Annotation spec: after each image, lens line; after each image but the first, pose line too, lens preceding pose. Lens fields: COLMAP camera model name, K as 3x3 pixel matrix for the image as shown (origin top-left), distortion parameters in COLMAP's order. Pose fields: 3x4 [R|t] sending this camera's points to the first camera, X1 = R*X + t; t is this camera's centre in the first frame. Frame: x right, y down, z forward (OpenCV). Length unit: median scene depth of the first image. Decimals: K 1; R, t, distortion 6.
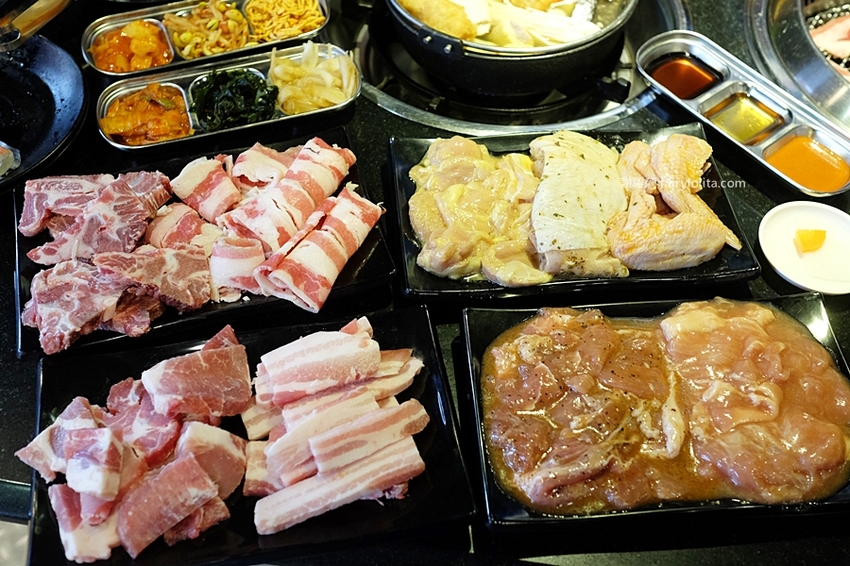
lens RADIAL K [[959.7, 0, 384.1], [0, 959.7, 282.6], [0, 0, 1]] dist [-0.008328, -0.001016]
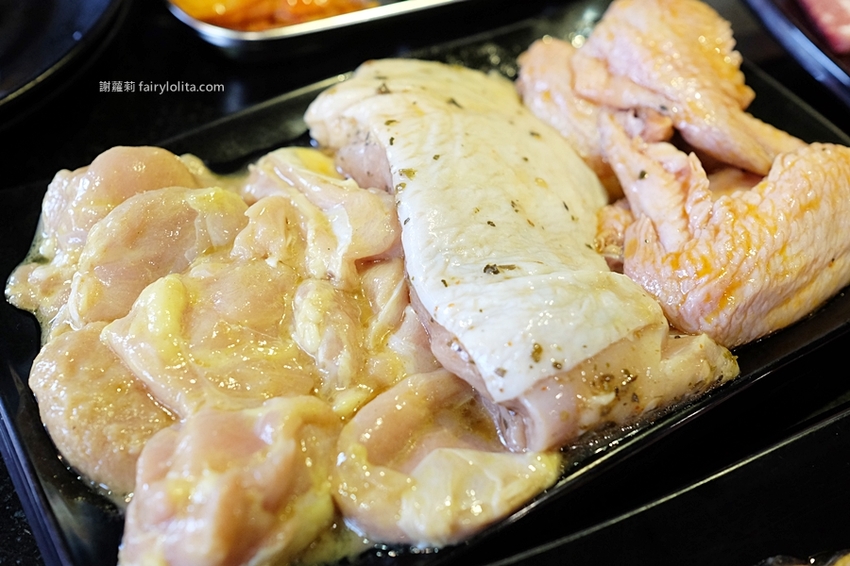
lens RADIAL K [[959.7, 0, 384.1], [0, 959.7, 282.6], [0, 0, 1]] dist [-0.008328, -0.001016]
pose [[0.889746, -0.319975, 0.325527, 0.039790], [0.341972, 0.939645, -0.011078, -0.075297], [-0.302335, 0.121177, 0.945468, 0.705256]]
